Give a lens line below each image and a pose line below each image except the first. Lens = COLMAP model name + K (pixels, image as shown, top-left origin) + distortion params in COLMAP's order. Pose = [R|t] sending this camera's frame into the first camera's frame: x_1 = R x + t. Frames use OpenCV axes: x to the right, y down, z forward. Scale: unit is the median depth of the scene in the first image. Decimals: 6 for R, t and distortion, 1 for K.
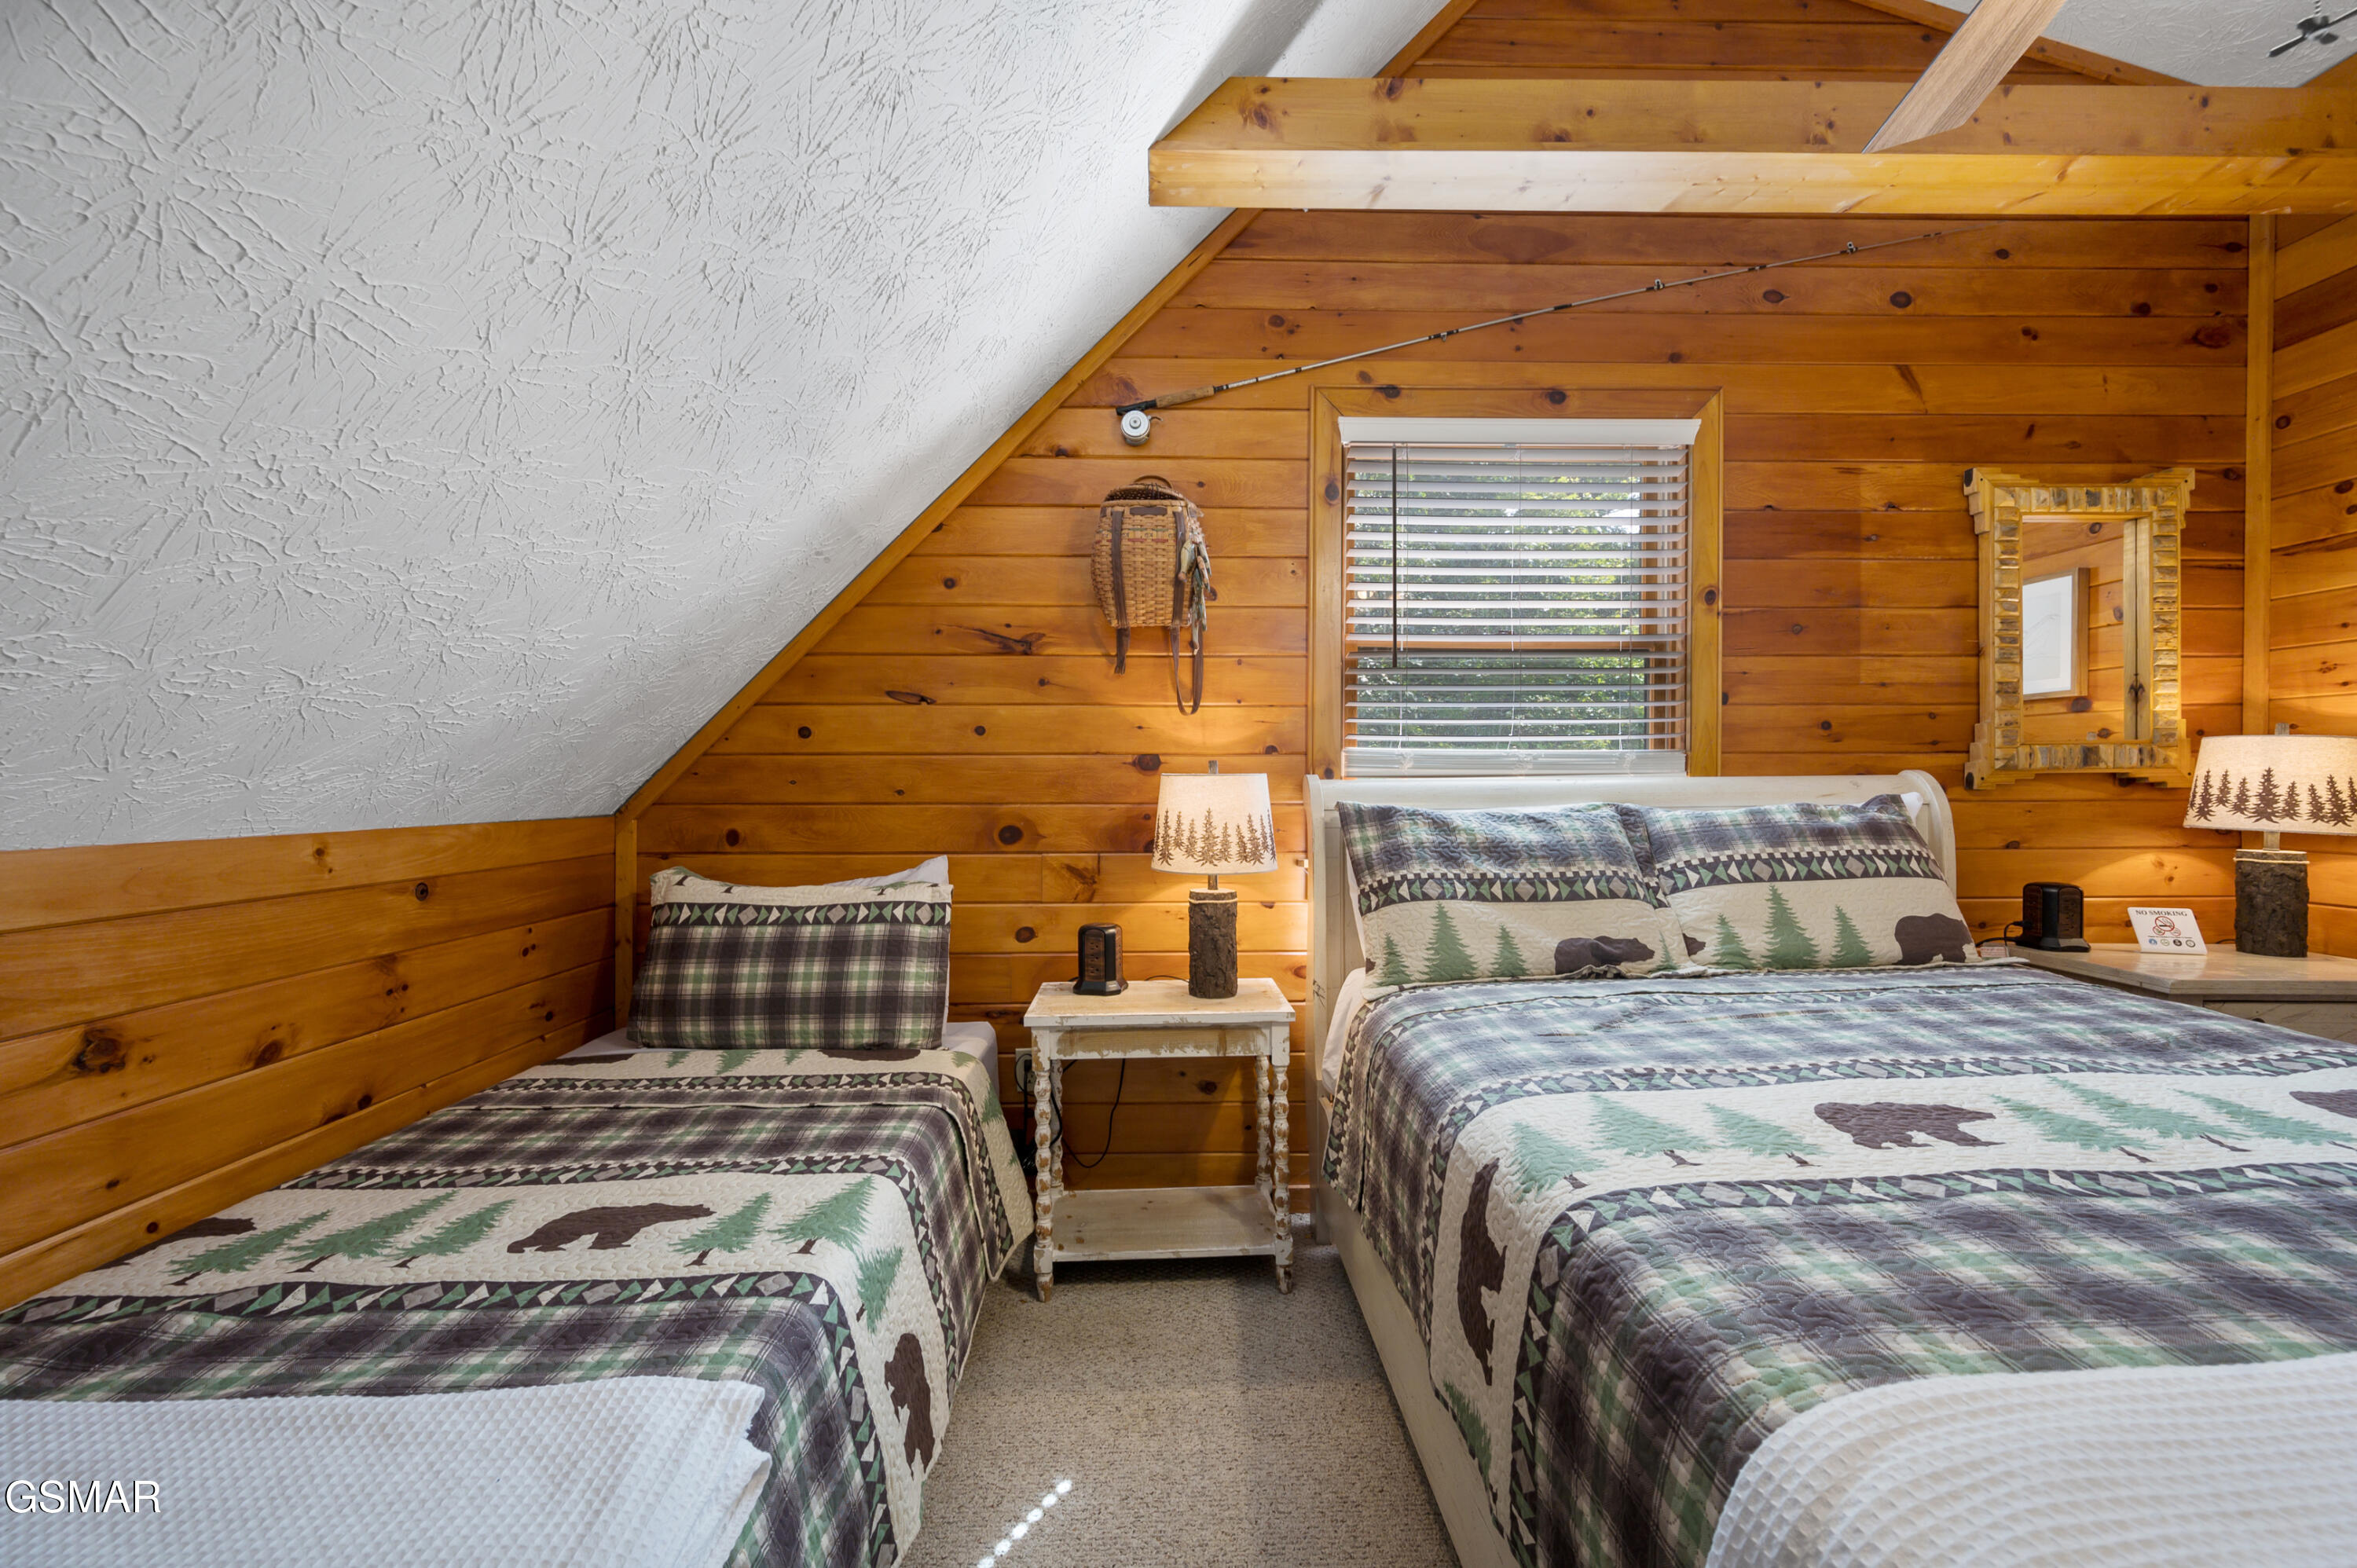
lens RADIAL K [[937.6, 0, 1174.0], [0, 937.6, 784.8], [0, 0, 1]] dist [-0.001573, 0.000018]
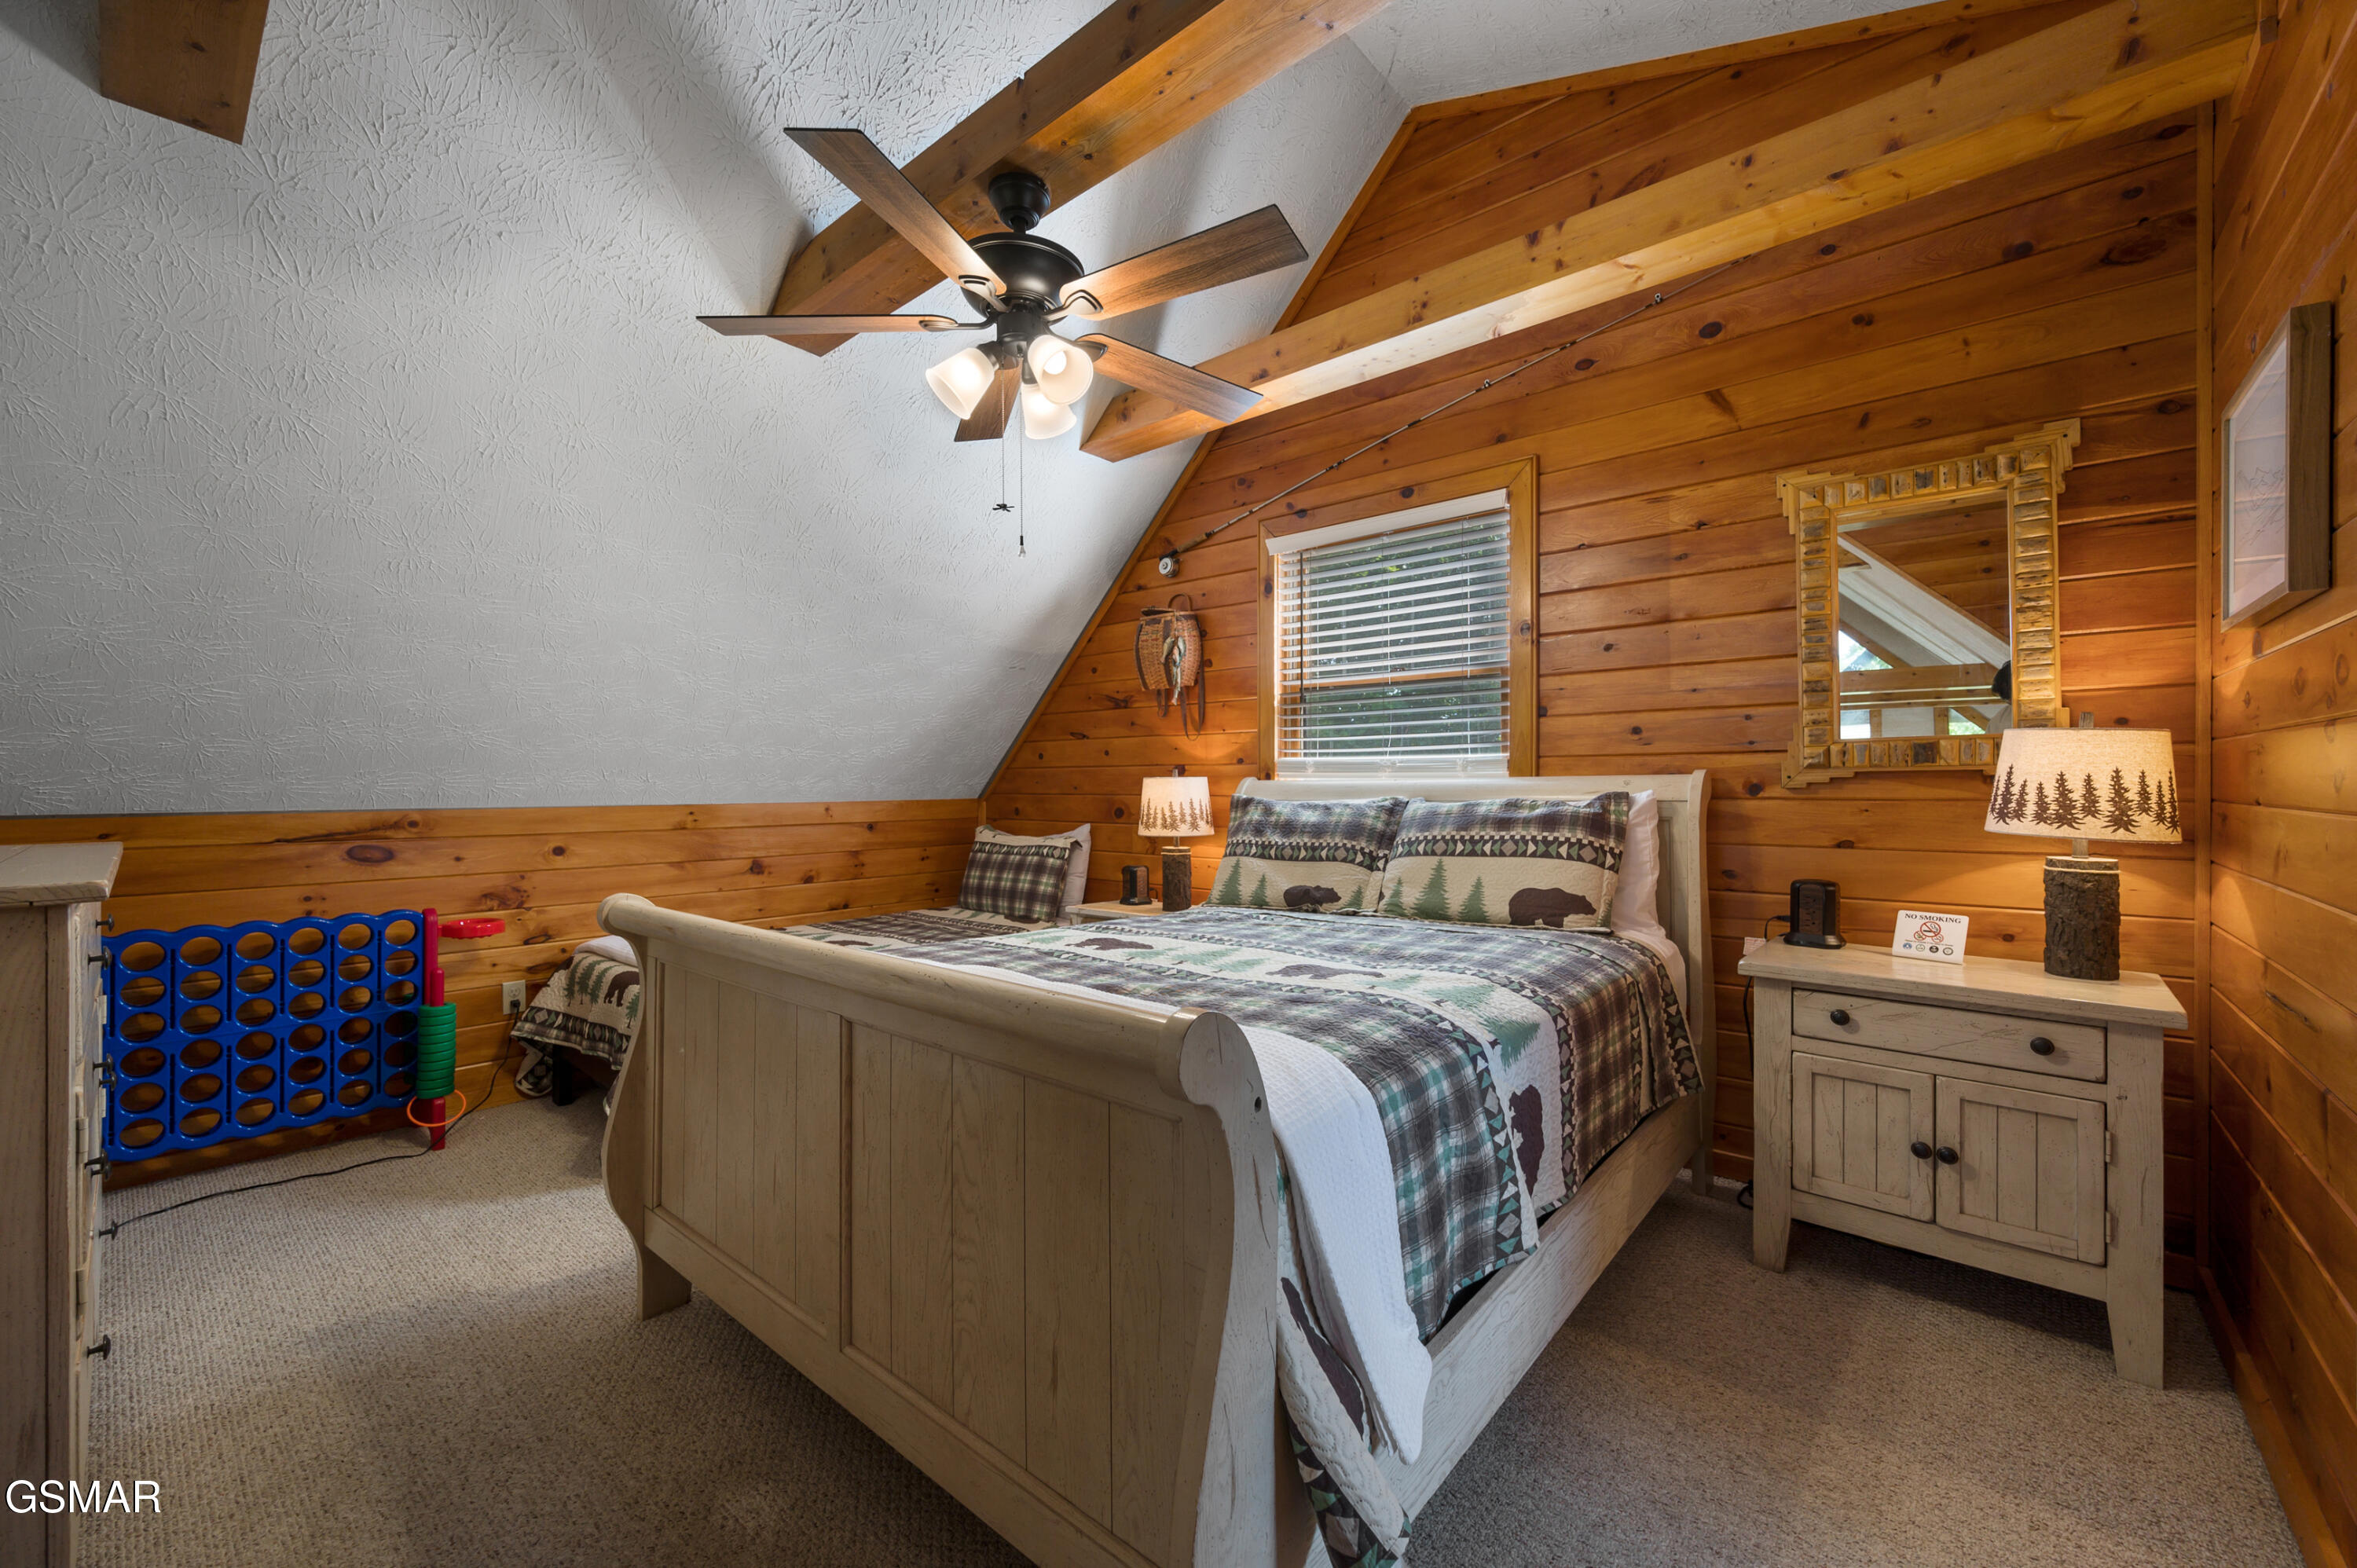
lens RADIAL K [[937.6, 0, 1165.2], [0, 937.6, 780.6], [0, 0, 1]] dist [-0.001573, 0.000018]
pose [[0.734939, -0.003289, -0.678126, 1.147204], [0.001509, 0.999994, -0.003215, -0.000609], [0.678132, 0.001340, 0.734939, -0.230924]]
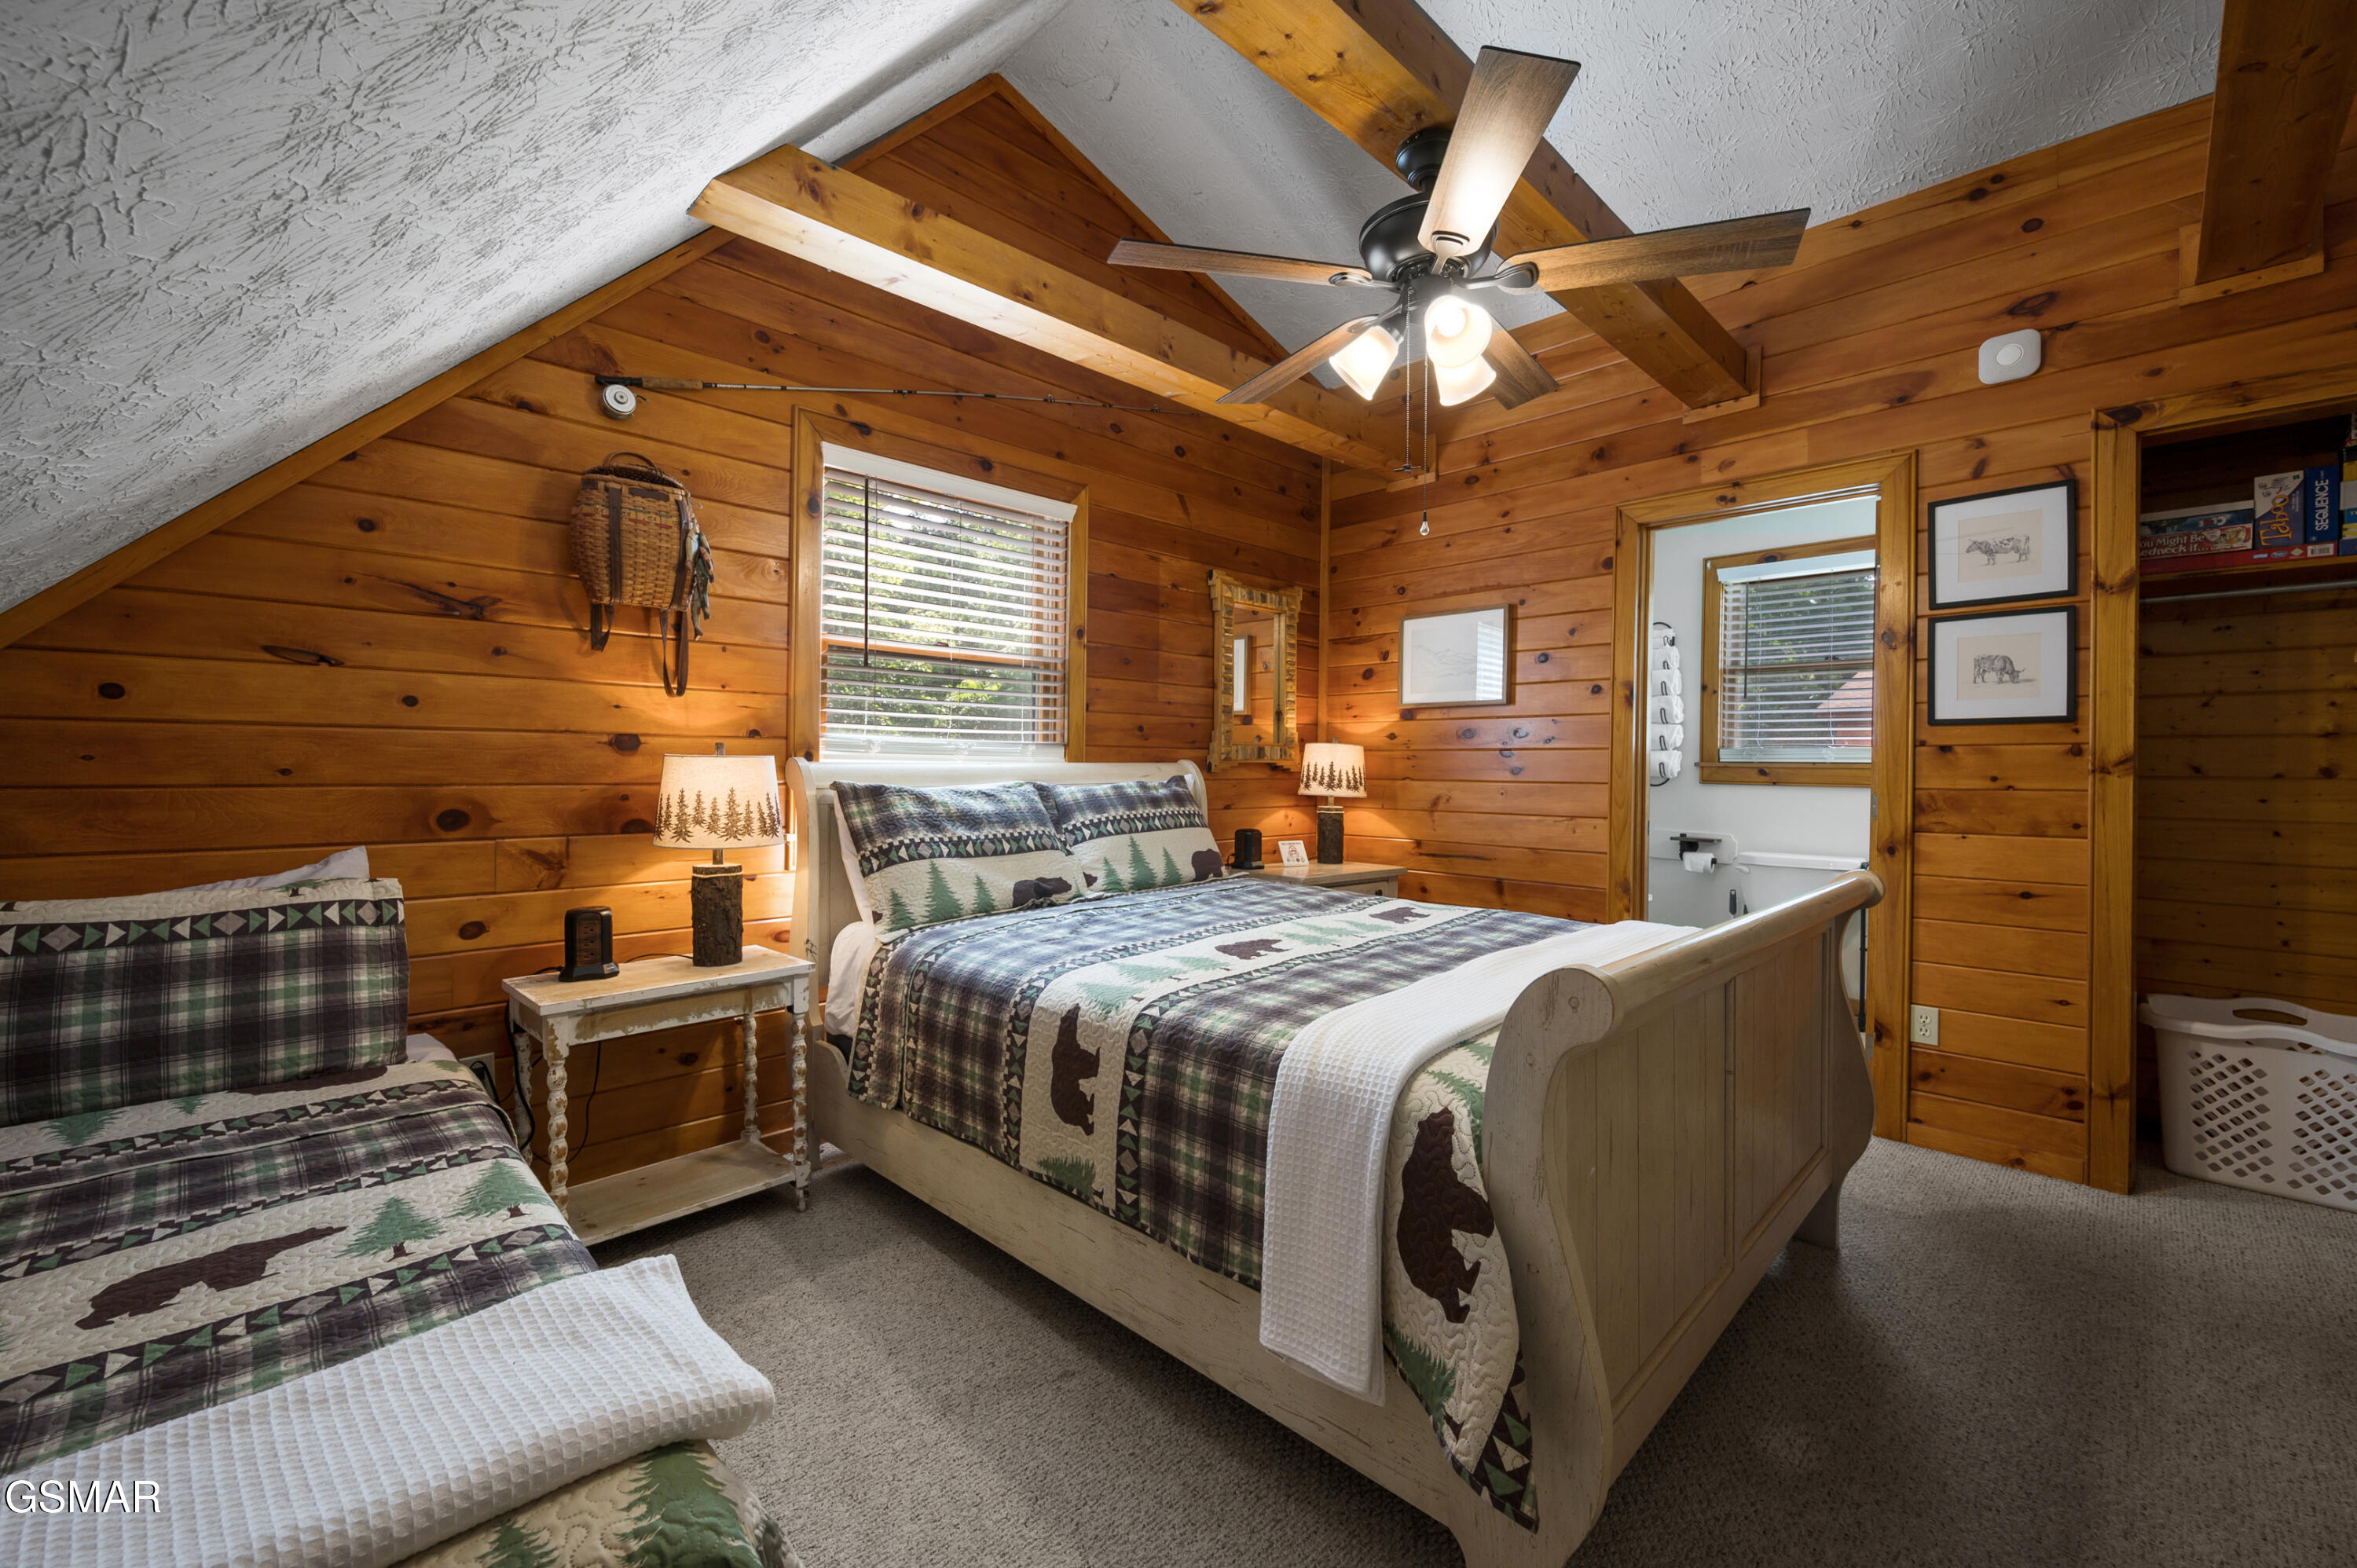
lens RADIAL K [[958.6, 0, 1185.3], [0, 958.6, 771.5], [0, 0, 1]] dist [-0.002441, 0.000108]
pose [[0.719568, 0.003910, 0.694411, -0.330348], [-0.006934, 0.999975, 0.001555, 0.001292], [-0.694388, -0.005934, 0.719577, -0.147168]]
